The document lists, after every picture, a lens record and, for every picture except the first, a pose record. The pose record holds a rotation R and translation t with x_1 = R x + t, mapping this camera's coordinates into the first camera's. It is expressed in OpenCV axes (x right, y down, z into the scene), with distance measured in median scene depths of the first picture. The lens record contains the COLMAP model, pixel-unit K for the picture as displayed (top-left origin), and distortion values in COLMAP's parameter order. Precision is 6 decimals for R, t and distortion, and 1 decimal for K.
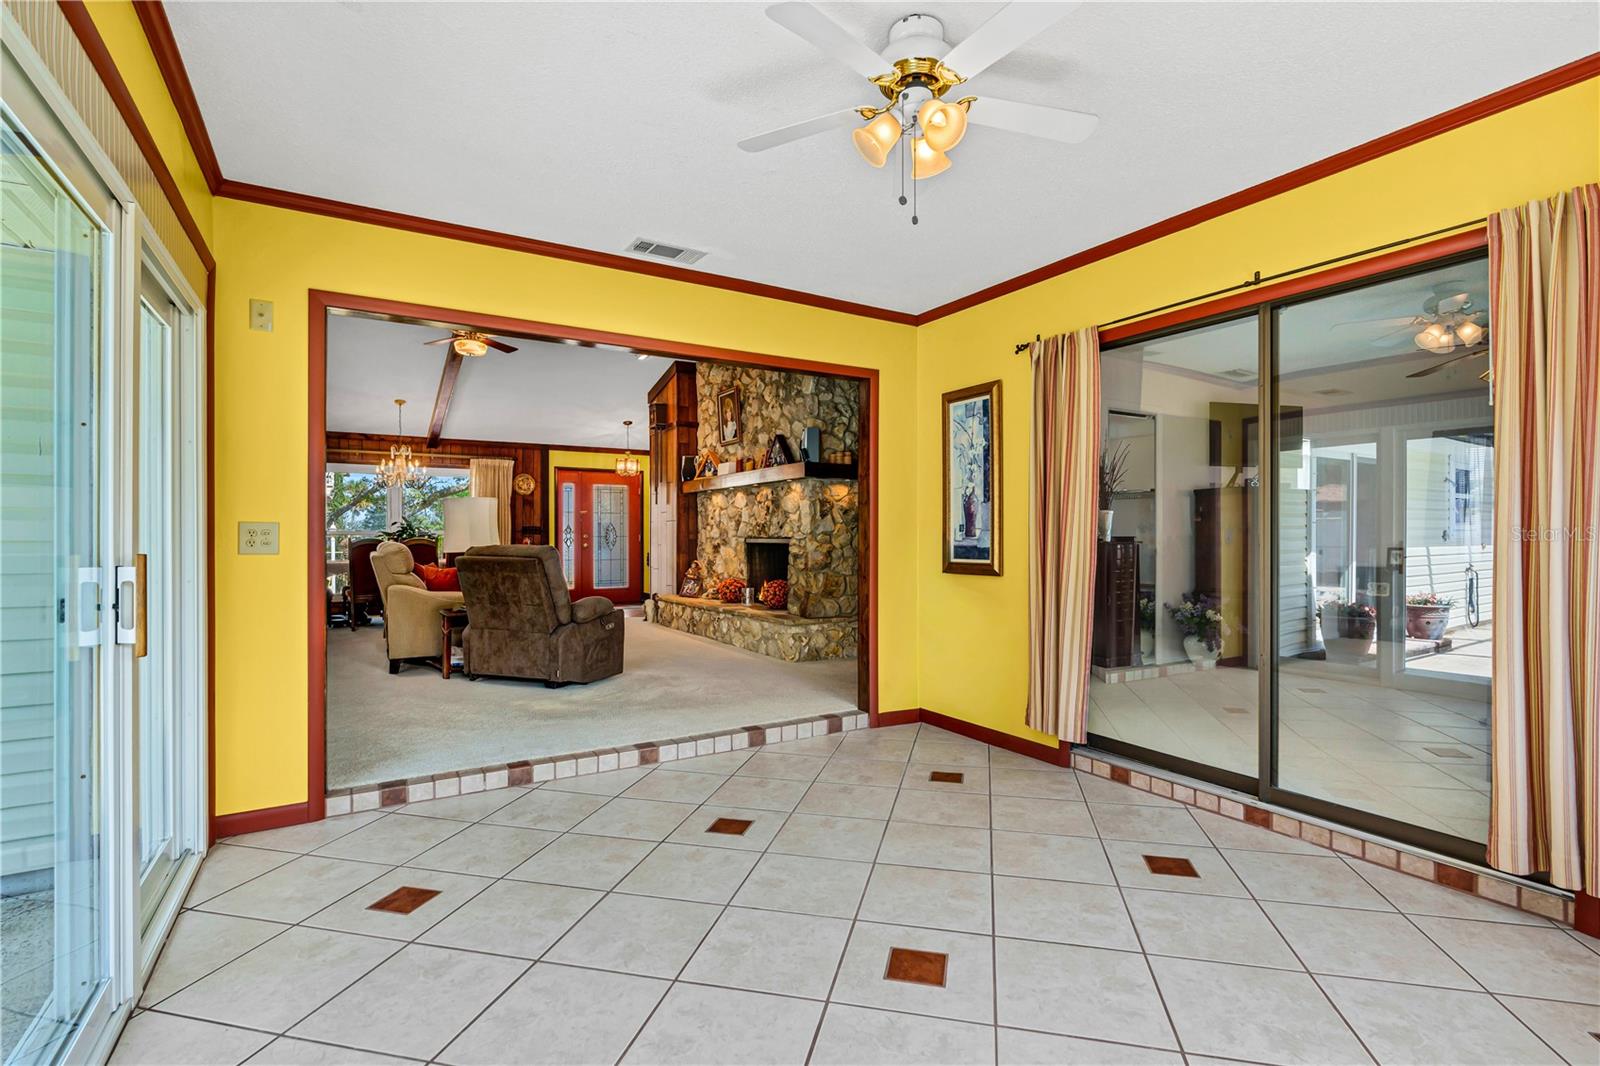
lens RADIAL K [[746.6, 0, 800.0], [0, 746.6, 533.0], [0, 0, 1]] dist [-0.002512, 0.000158]
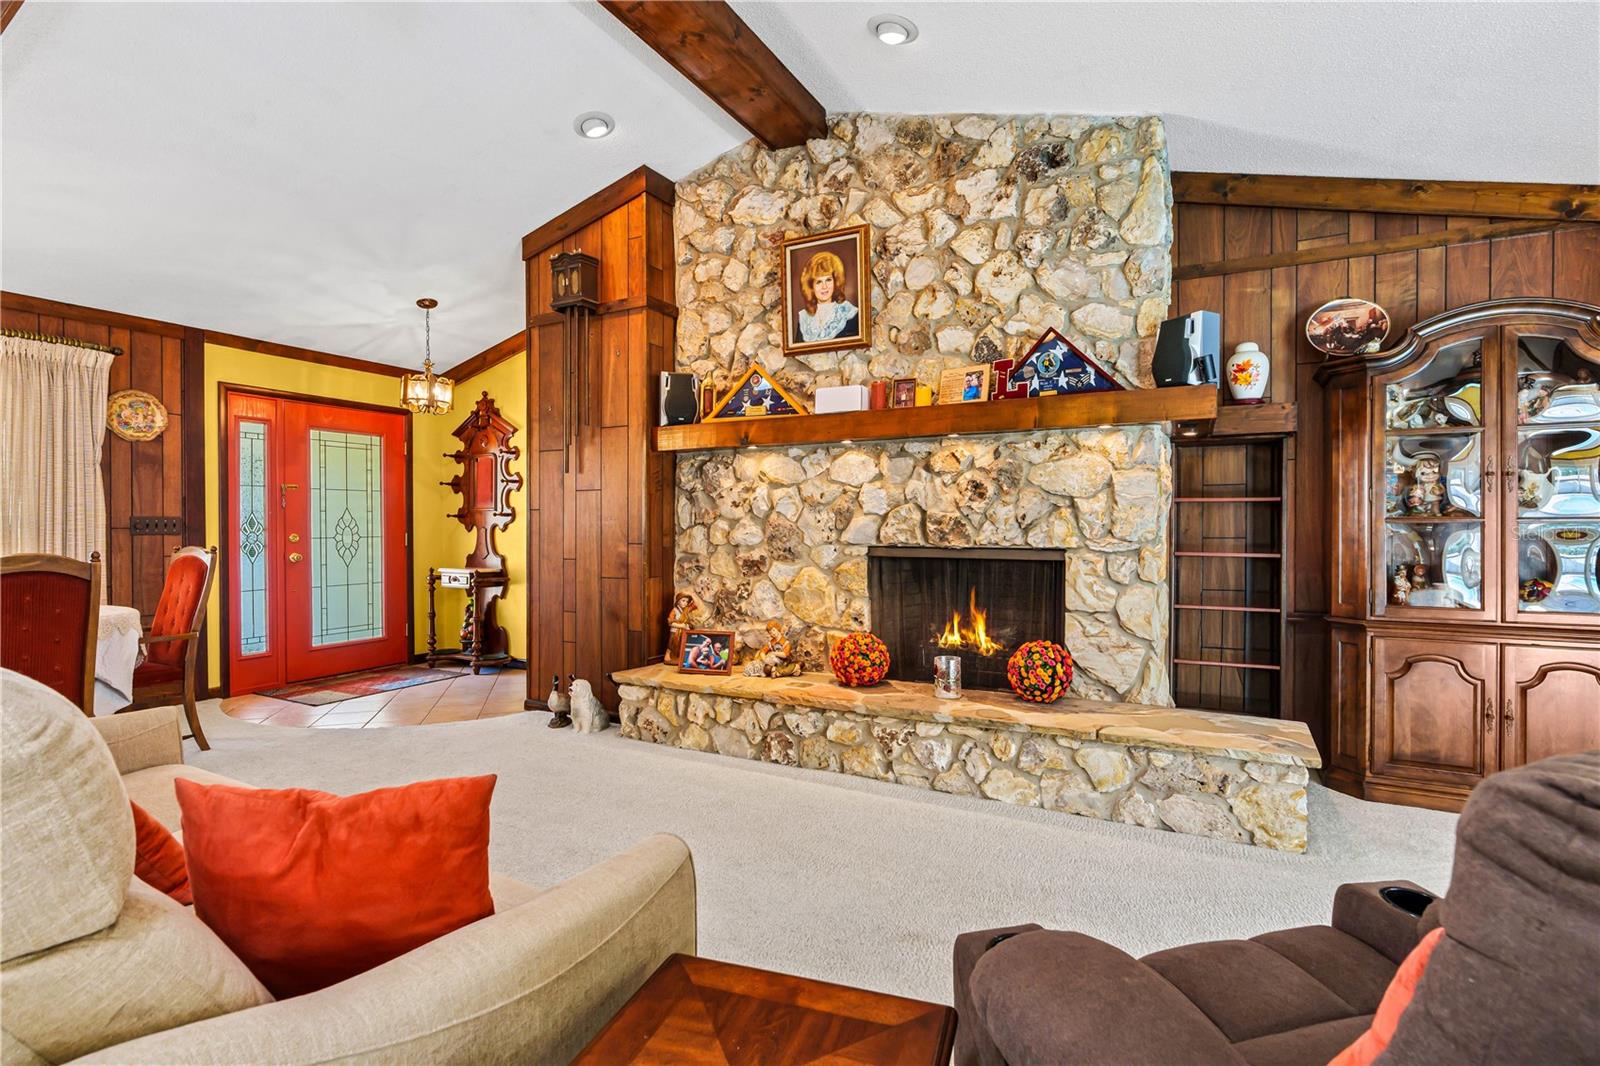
lens RADIAL K [[746.6, 0, 800.0], [0, 746.6, 533.0], [0, 0, 1]] dist [-0.002512, 0.000158]
pose [[0.856586, -0.003761, 0.515991, -0.320163], [-0.003487, 0.999908, 0.013078, -0.007476], [-0.515993, -0.013002, 0.856494, 0.540096]]
